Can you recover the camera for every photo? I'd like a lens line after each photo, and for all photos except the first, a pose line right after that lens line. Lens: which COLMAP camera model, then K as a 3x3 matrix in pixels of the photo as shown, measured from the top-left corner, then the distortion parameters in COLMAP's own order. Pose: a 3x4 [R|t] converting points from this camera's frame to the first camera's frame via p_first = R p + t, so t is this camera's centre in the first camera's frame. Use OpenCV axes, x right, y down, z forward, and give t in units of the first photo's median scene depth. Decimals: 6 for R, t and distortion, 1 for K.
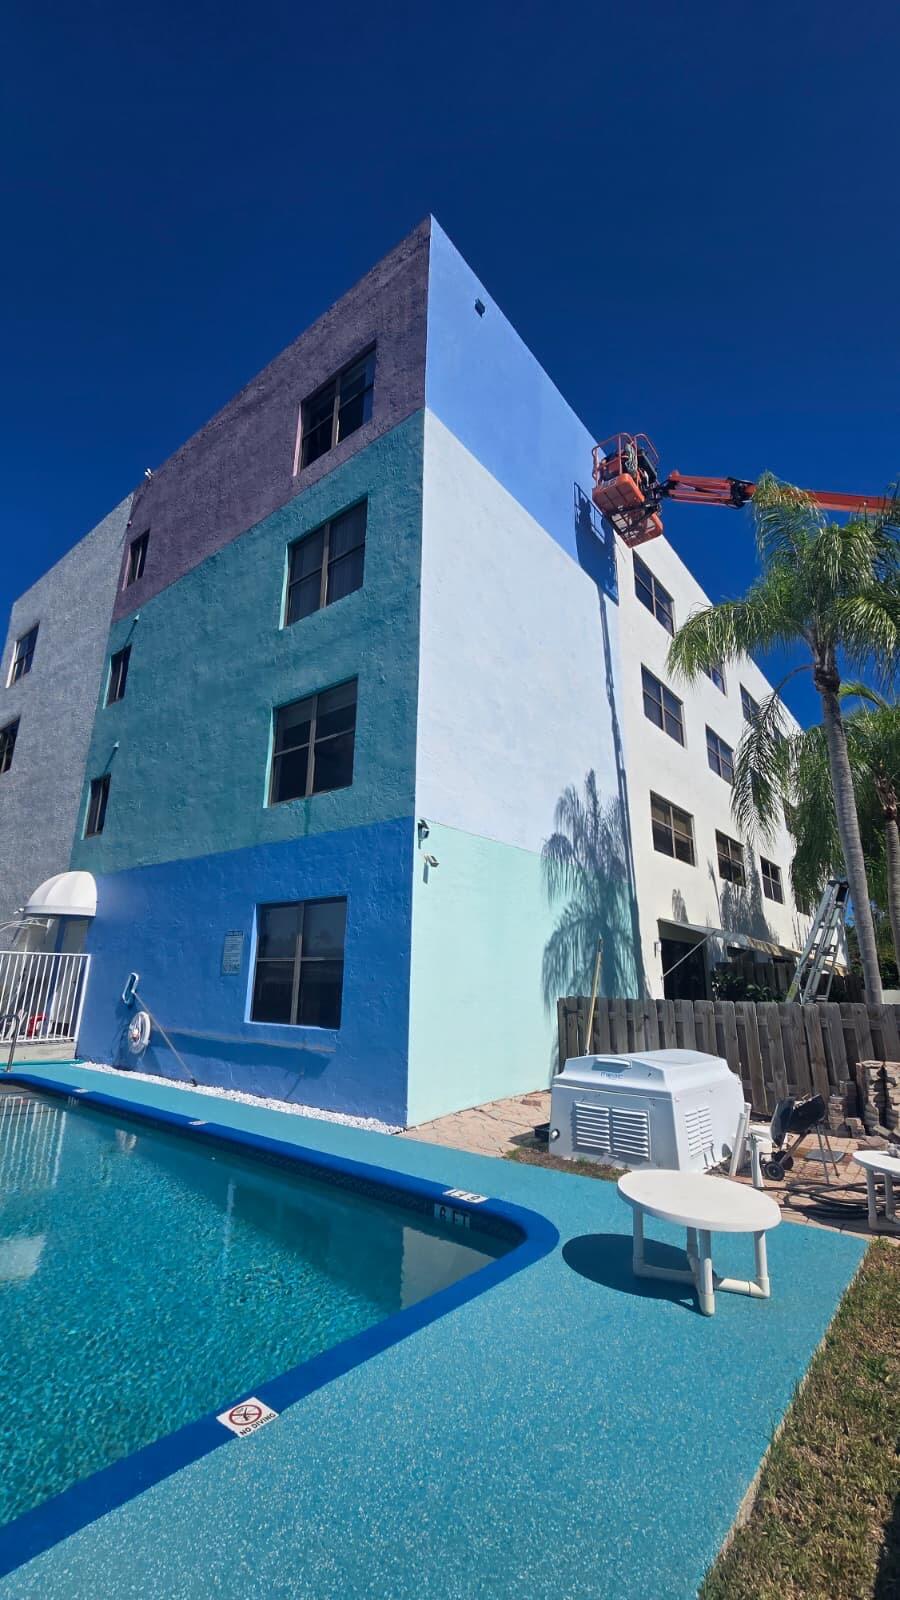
lens RADIAL K [[644.1, 0, 450.0], [0, 644.1, 800.0], [0, 0, 1]] dist [-0.000153, -0.000103]
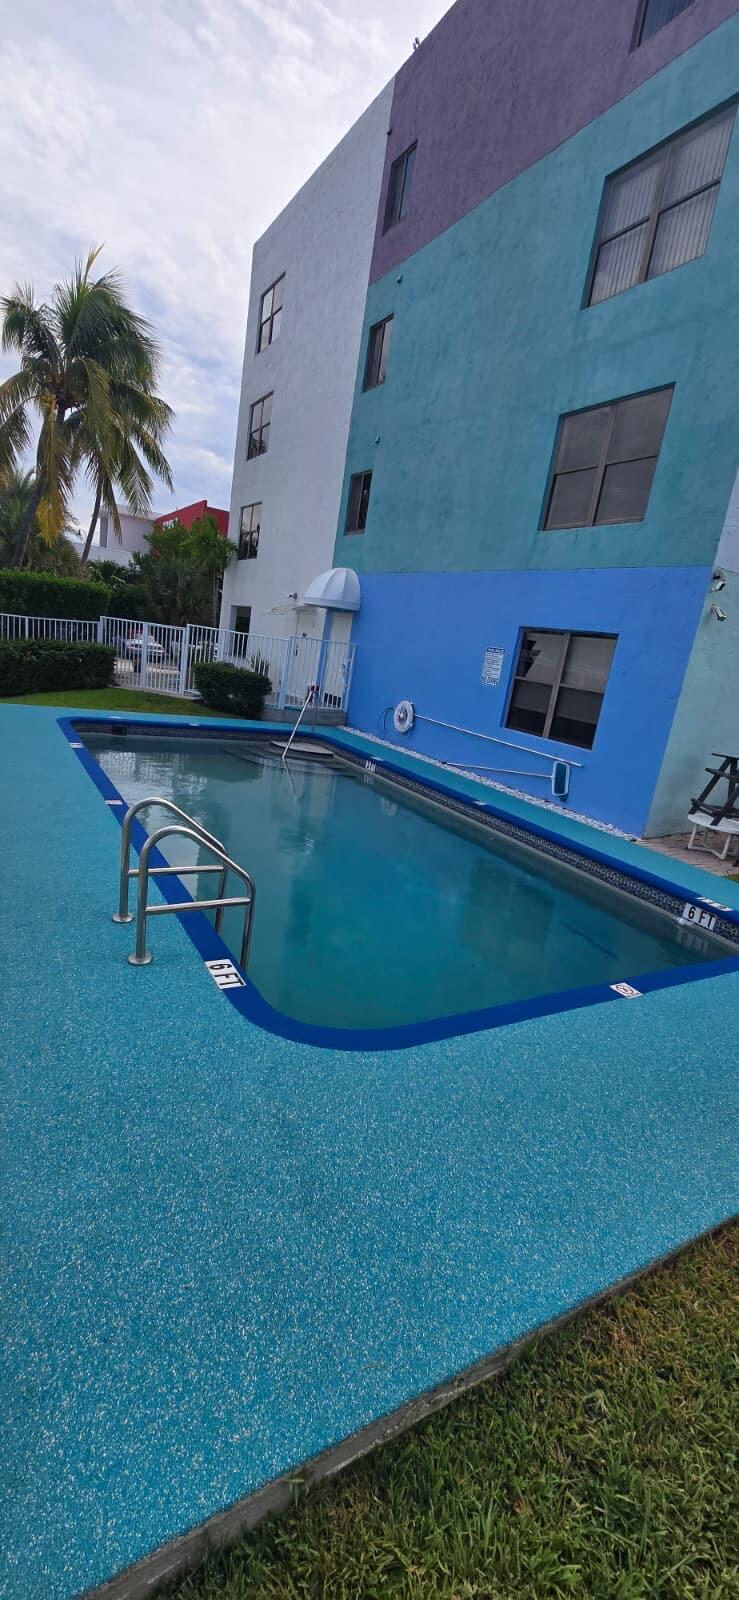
lens RADIAL K [[663.2, 0, 369.5], [0, 663.2, 800.0], [0, 0, 1]] dist [-0.000958, -0.000050]
pose [[0.924747, 0.190936, -0.329221, -0.142299], [-0.016455, 0.884295, 0.466638, -0.128966], [0.380227, -0.426105, 0.820891, -0.193167]]
